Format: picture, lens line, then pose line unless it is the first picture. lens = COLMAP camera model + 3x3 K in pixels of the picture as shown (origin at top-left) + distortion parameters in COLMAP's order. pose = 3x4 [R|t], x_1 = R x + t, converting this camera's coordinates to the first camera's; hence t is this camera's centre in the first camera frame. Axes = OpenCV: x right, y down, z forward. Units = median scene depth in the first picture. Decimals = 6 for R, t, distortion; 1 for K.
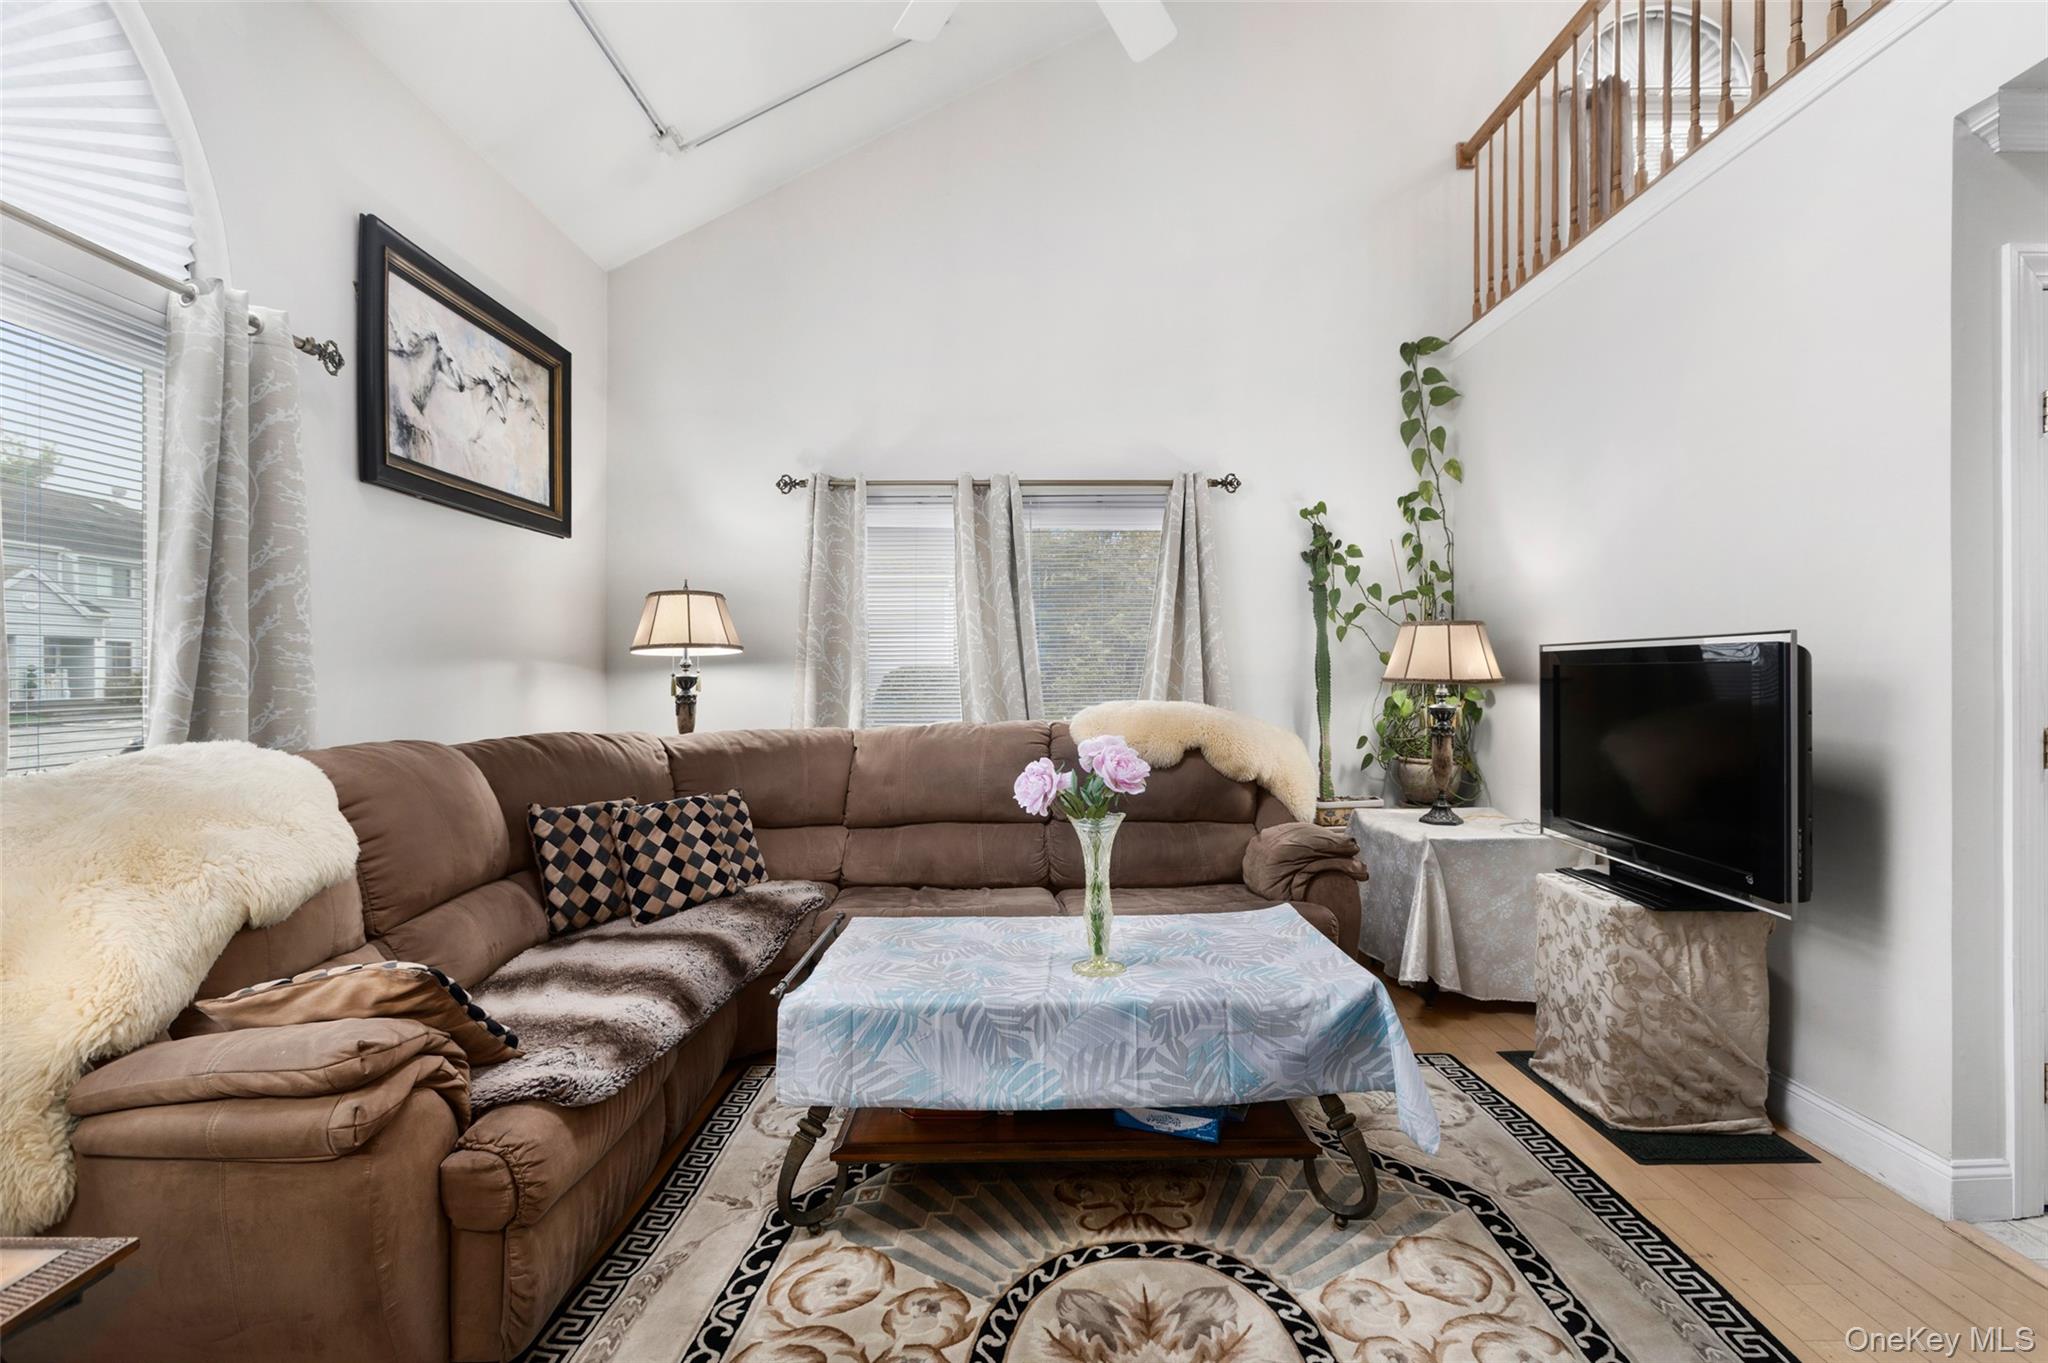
lens RADIAL K [[922.5, 0, 1028.6], [0, 922.5, 677.0], [0, 0, 1]] dist [-0.017336, 0.007397]
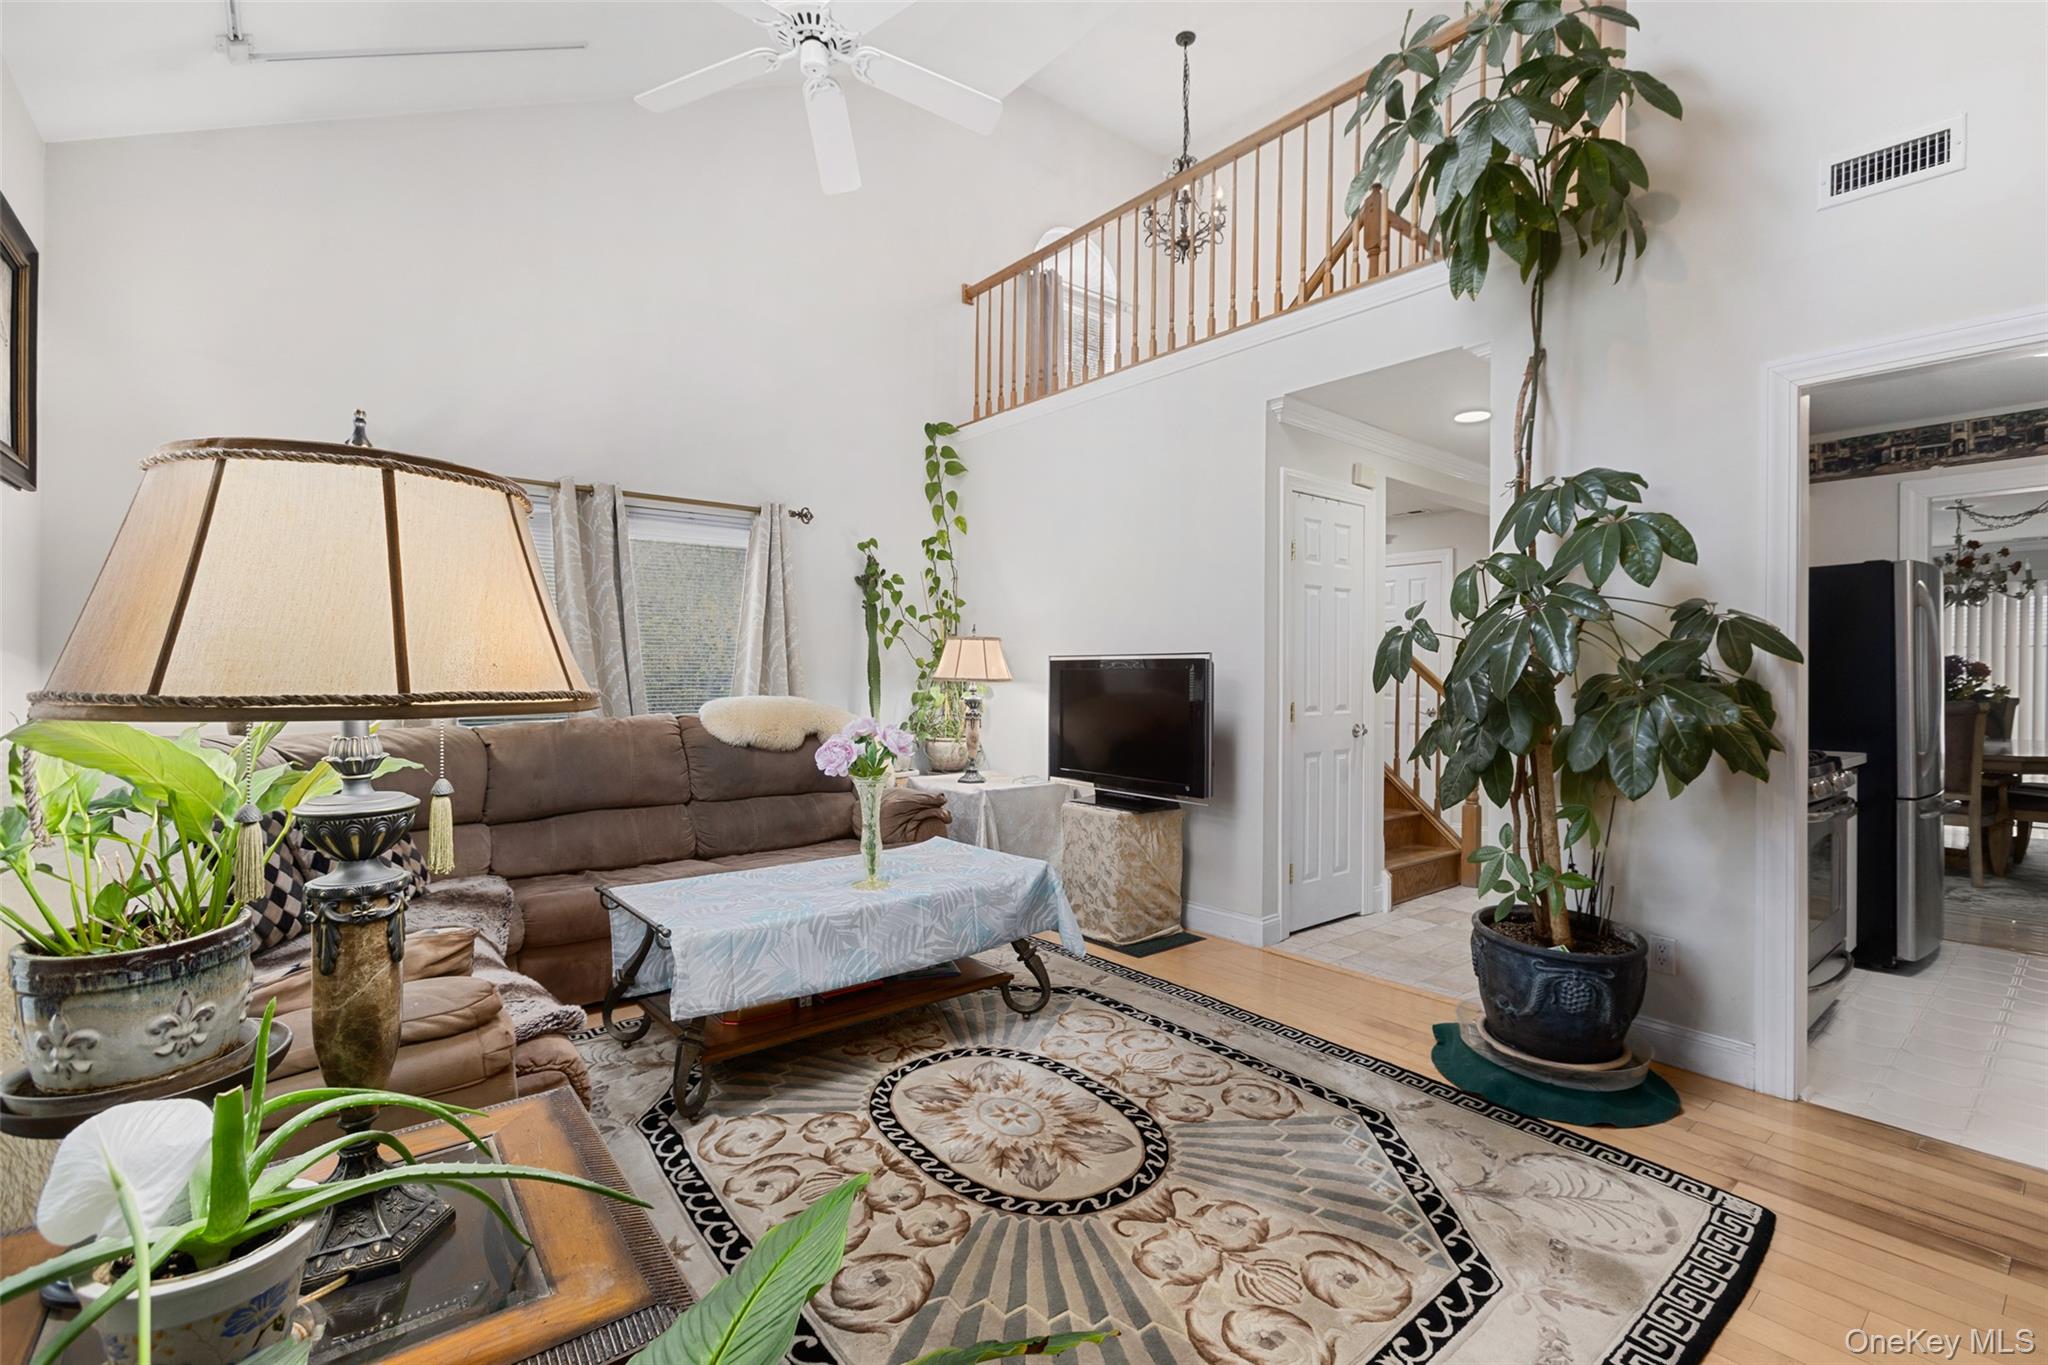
lens RADIAL K [[922.5, 0, 1036.6], [0, 922.5, 678.1], [0, 0, 1]] dist [-0.017336, 0.007397]
pose [[0.771435, 0.004069, 0.636295, -0.460590], [-0.002665, 0.999991, -0.003164, 0.007300], [-0.636303, 0.000745, 0.771439, -0.170274]]
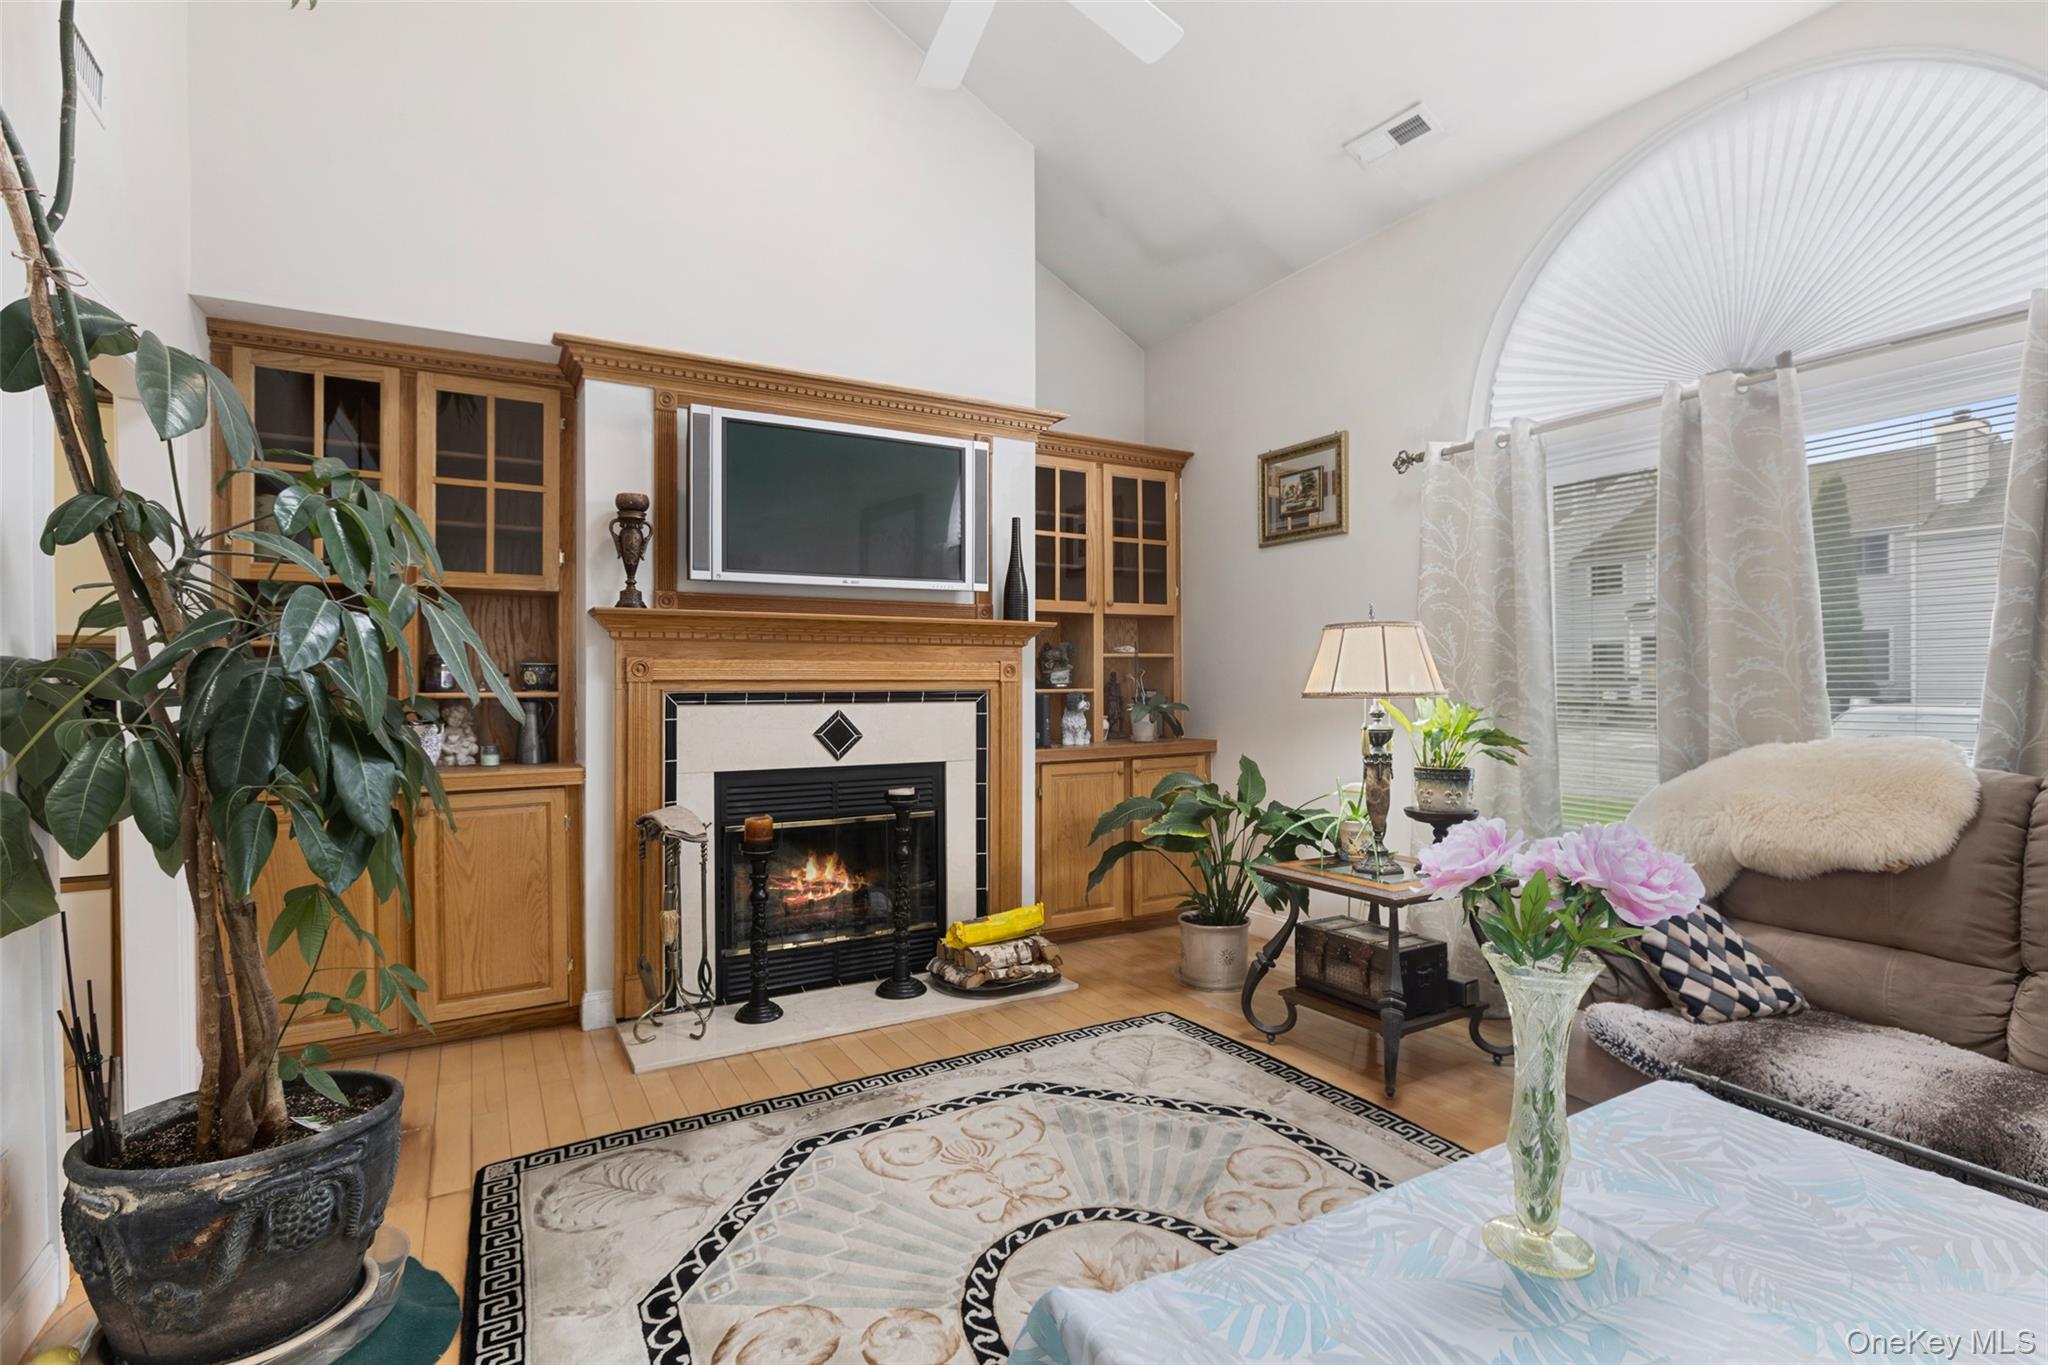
lens RADIAL K [[956.8, 0, 1031.7], [0, 956.8, 676.7], [0, 0, 1]] dist [-0.019387, 0.004399]
pose [[-0.867193, 0.004658, -0.497950, 0.446841], [0.005009, 0.999987, 0.000631, -0.008710], [0.497946, -0.001947, -0.867206, 0.996914]]
